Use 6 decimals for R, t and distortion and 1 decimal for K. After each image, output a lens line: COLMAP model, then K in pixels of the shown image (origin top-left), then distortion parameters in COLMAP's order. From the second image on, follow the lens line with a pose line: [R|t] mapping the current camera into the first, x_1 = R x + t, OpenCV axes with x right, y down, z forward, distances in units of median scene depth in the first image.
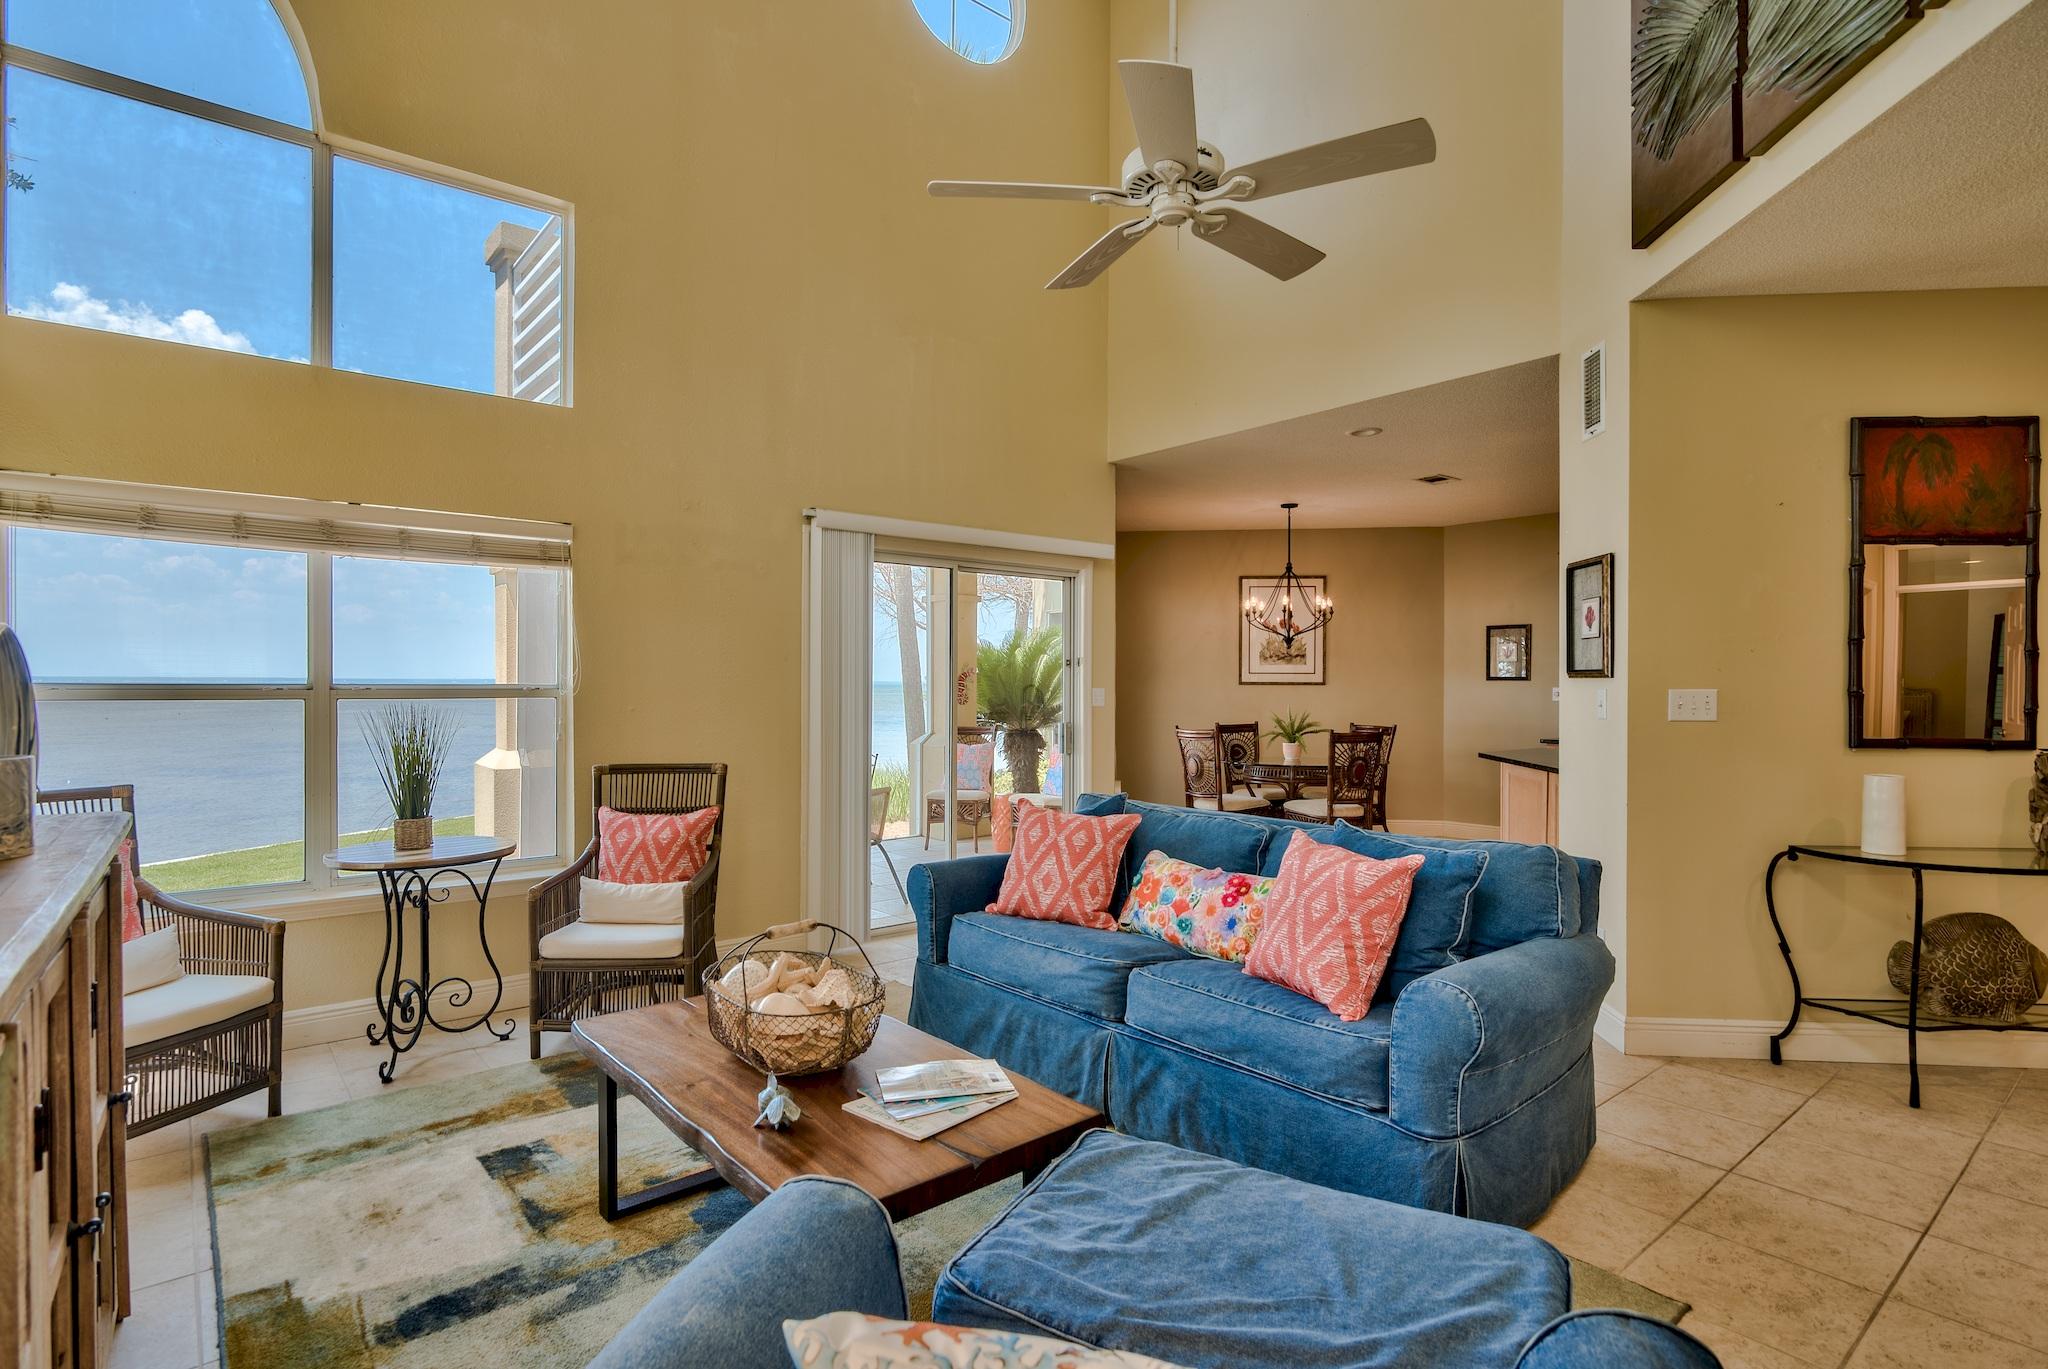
lens RADIAL K [[1031.7, 0, 1013.7], [0, 1031.7, 687.0], [0, 0, 1]] dist [-0.004070, -0.000339]
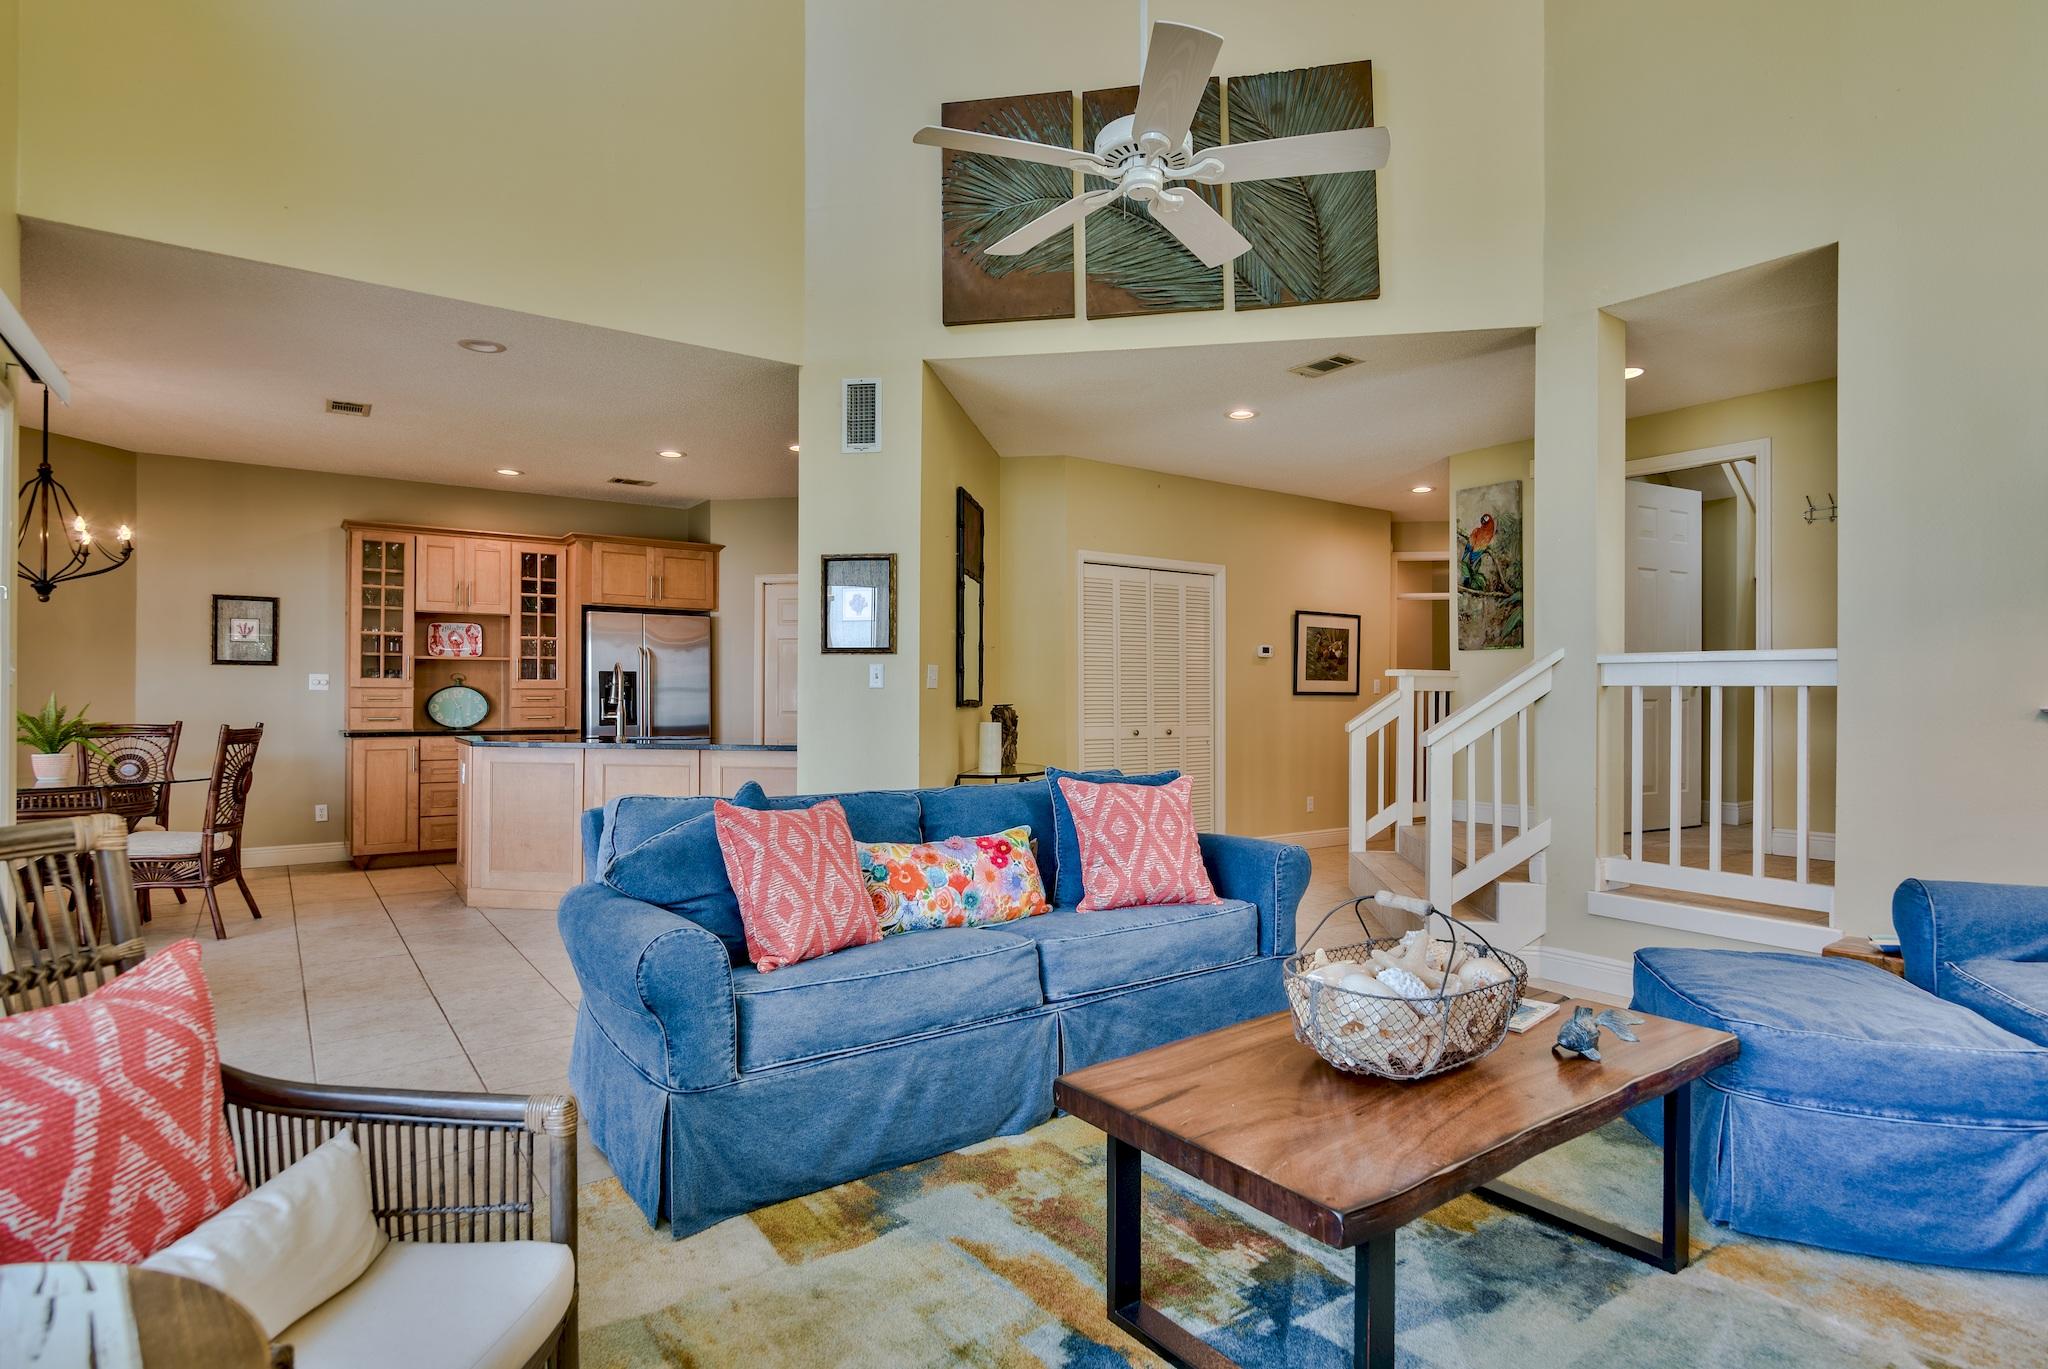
lens RADIAL K [[1056.9, 0, 1024.0], [0, 1056.9, 684.5], [0, 0, 1]] dist [-0.001367, -0.000259]
pose [[0.062940, 0.009502, 0.997972, -0.612567], [0.001961, 0.999952, -0.009644, 0.036926], [-0.998015, 0.002564, 0.062918, 0.701395]]
